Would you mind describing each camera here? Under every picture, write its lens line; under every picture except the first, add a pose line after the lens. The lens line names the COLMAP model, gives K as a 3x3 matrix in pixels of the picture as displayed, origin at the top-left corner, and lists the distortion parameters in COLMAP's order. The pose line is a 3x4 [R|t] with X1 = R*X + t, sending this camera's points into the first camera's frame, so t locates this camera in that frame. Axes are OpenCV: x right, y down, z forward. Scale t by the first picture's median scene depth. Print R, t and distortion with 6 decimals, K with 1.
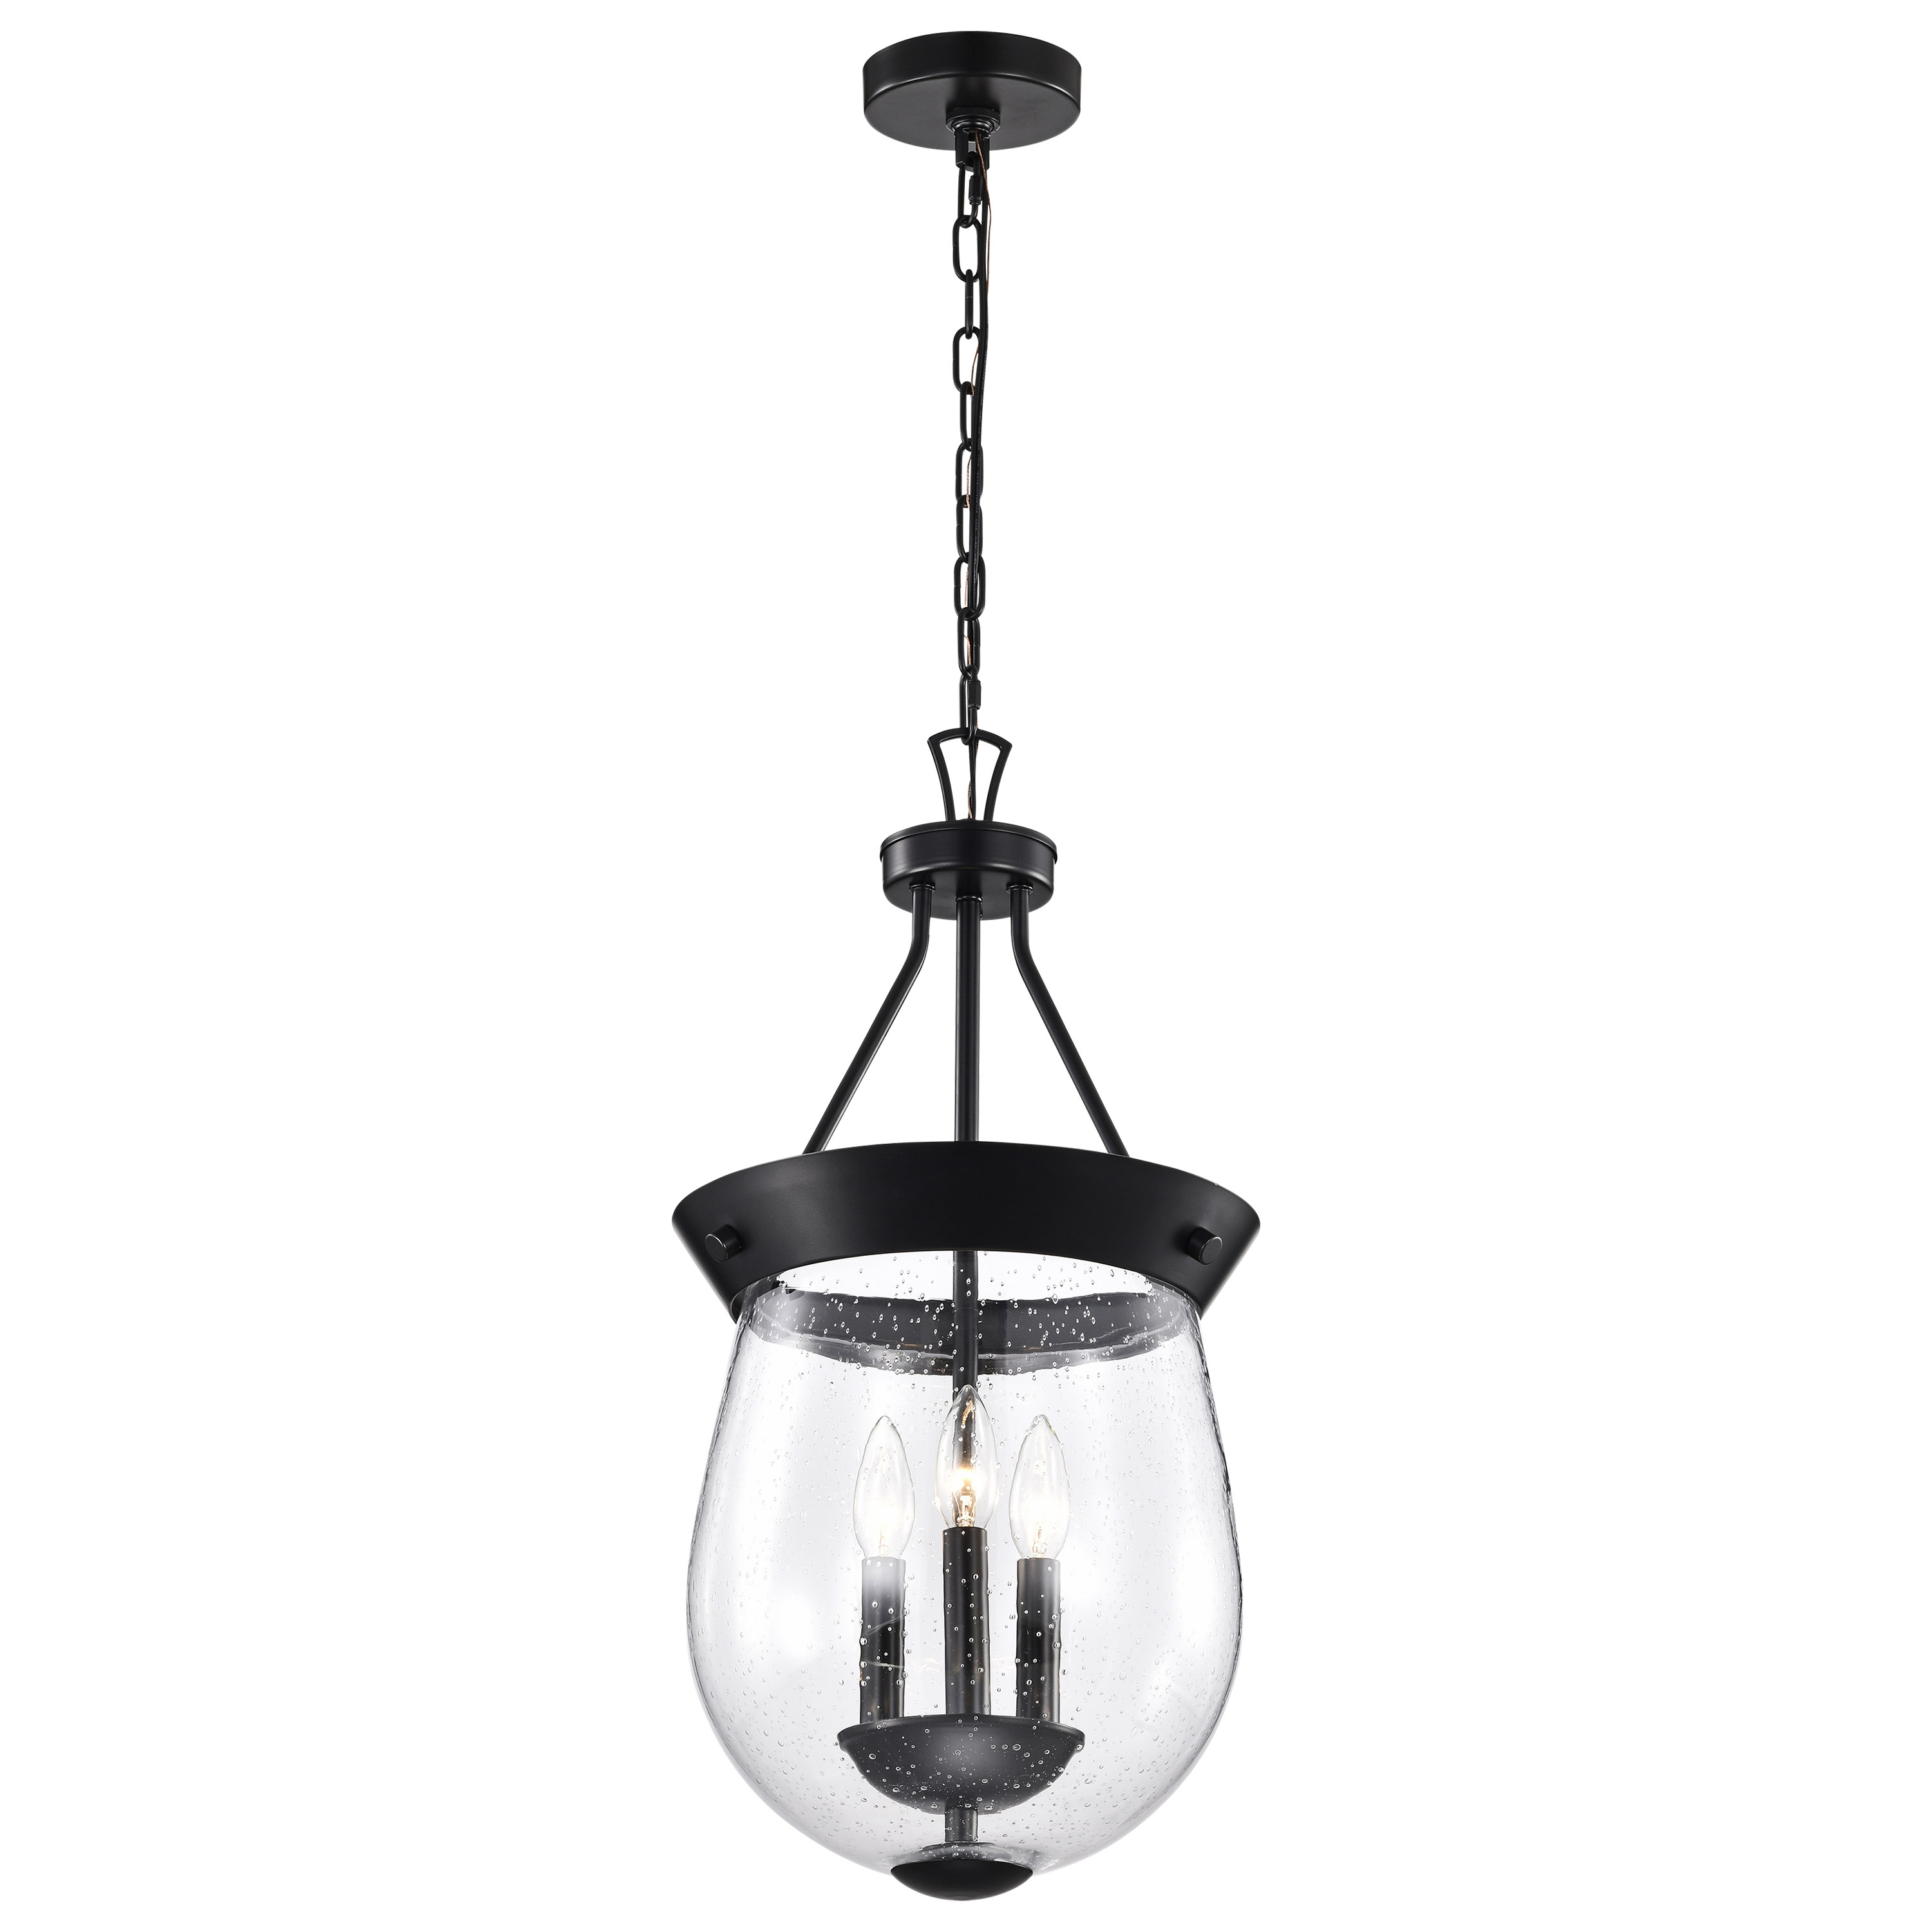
lens RADIAL K [[7779.5, 0, 965.8], [0, 7779.5, 967.8], [0, 0, 1]] dist [0.143381, 0.000000]
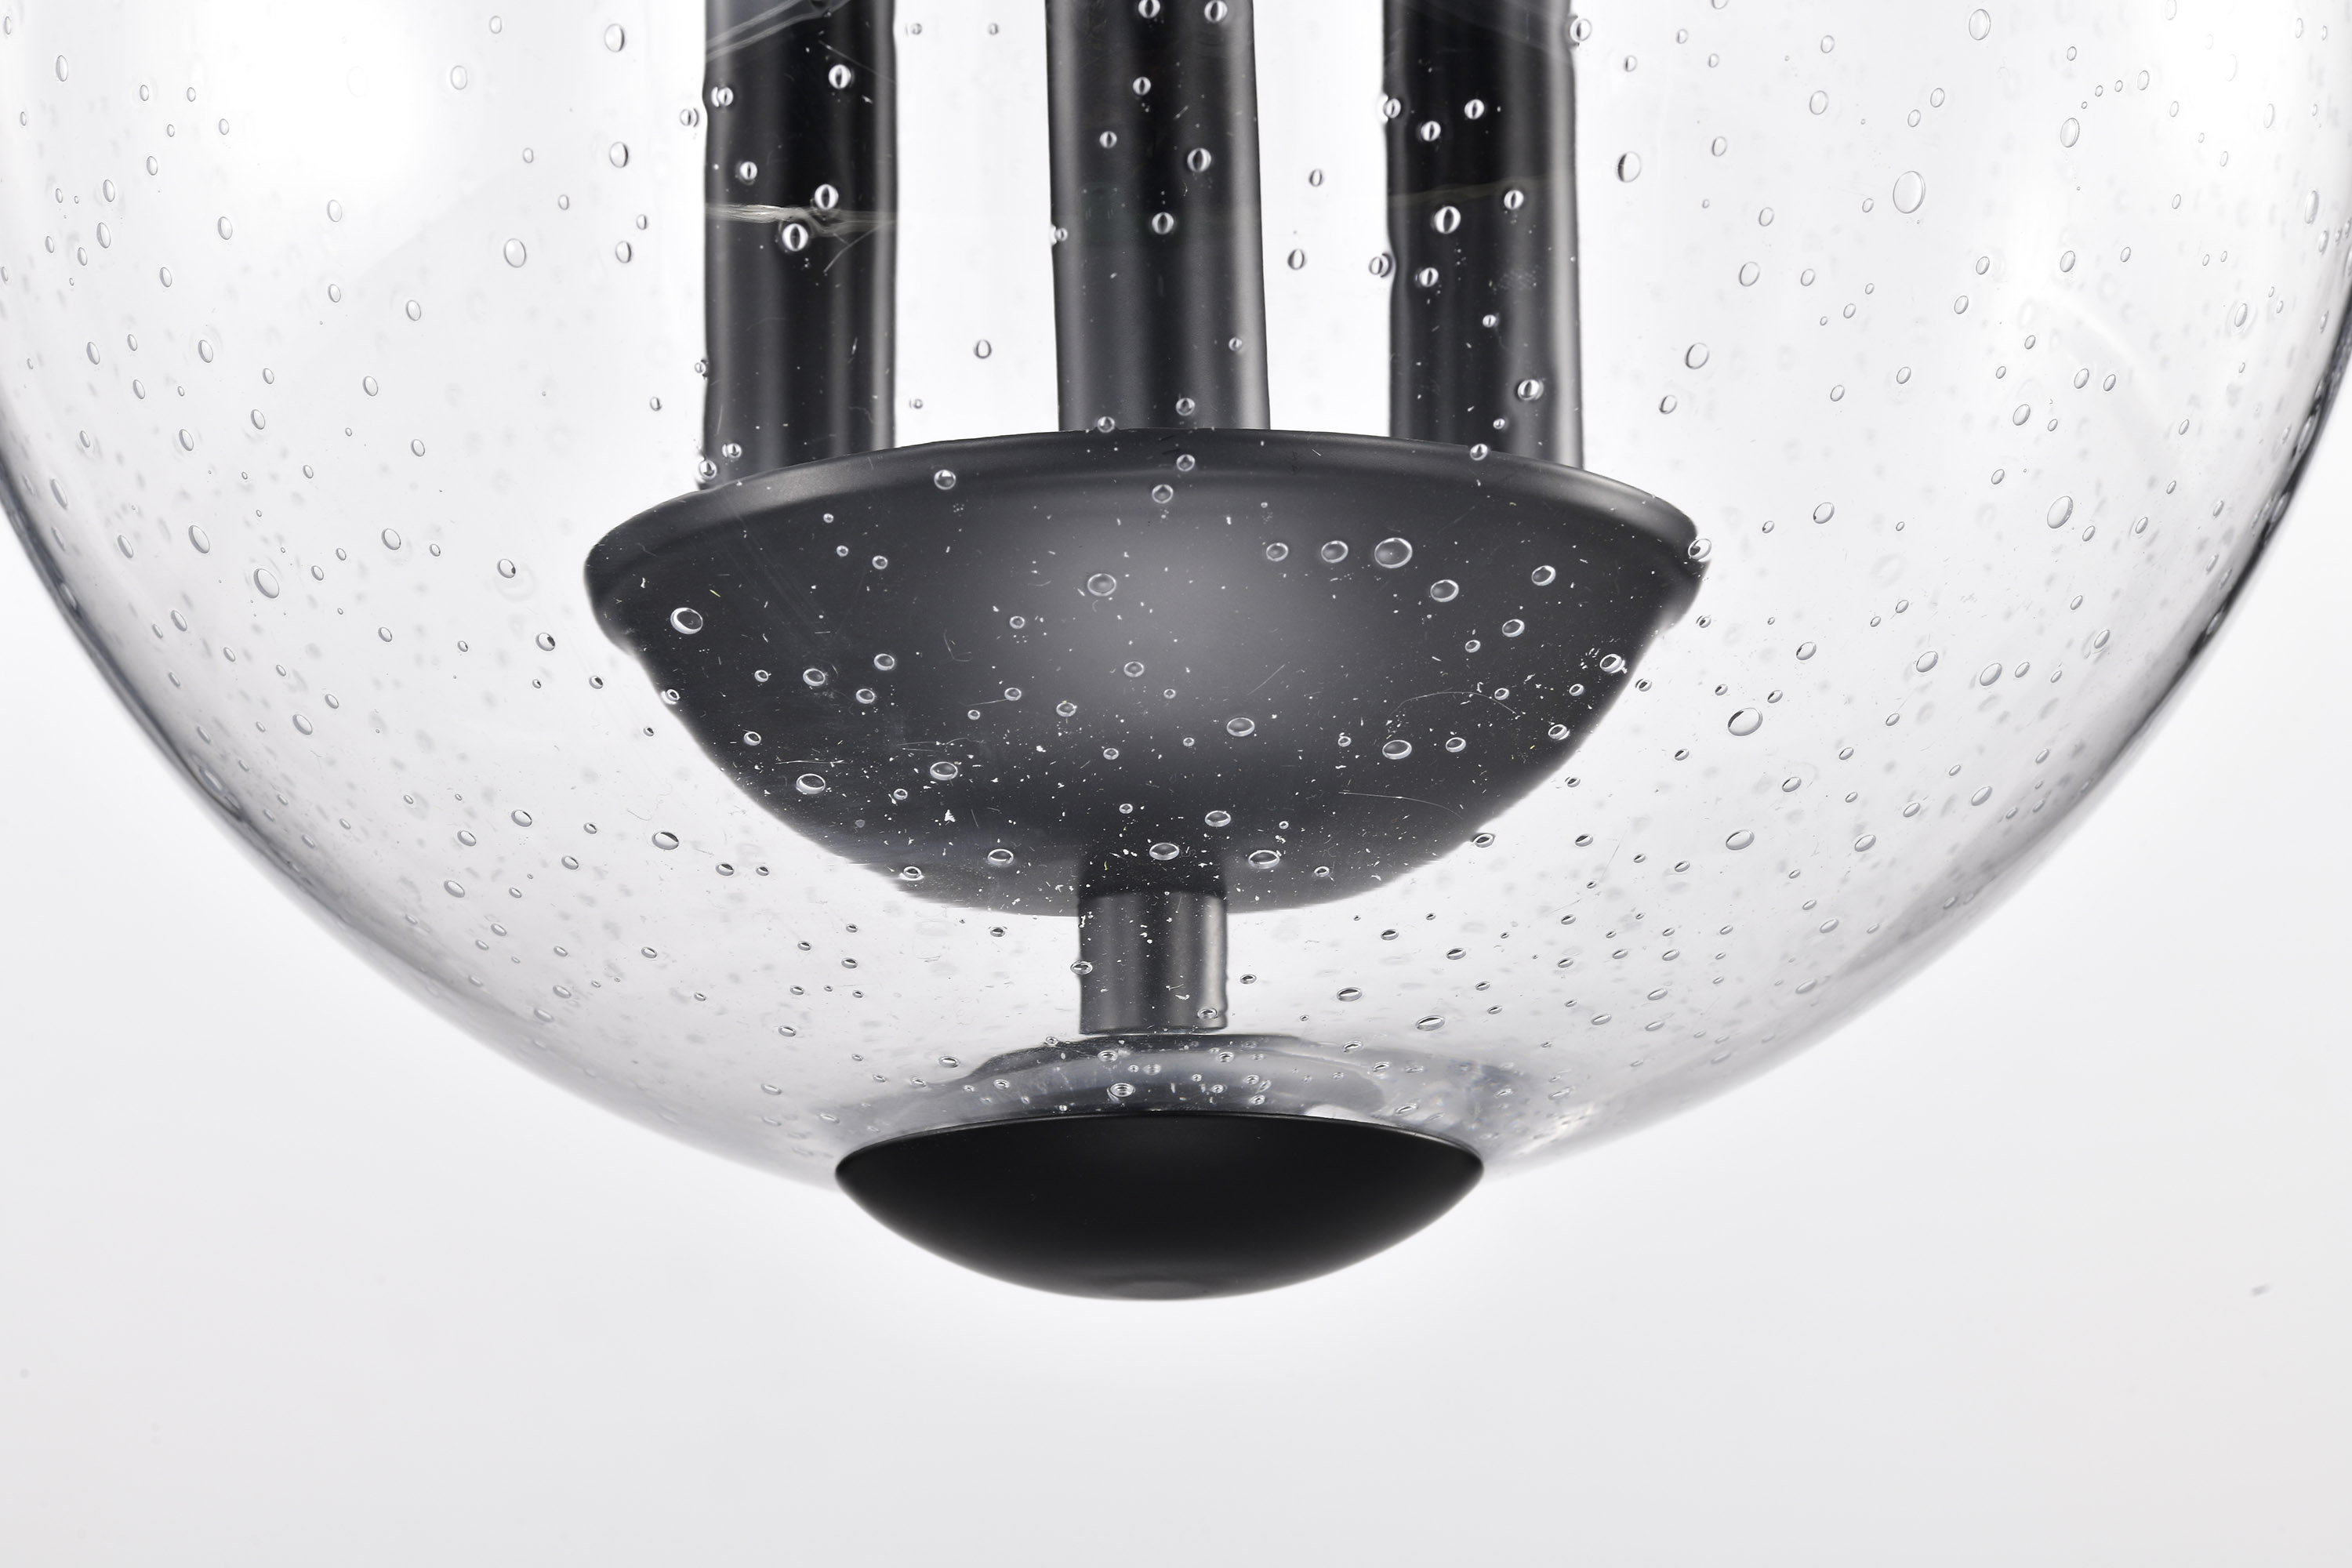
lens RADIAL K [[7400.0, 0, 1176.5], [0, 7400.0, 783.3], [0, 0, 1]] dist [-0.207102, 0.000000]
pose [[0.999485, -0.022416, -0.022957, 0.005097], [0.023836, 0.997694, 0.063550, 0.092571], [0.021479, -0.064065, 0.997715, 0.798994]]
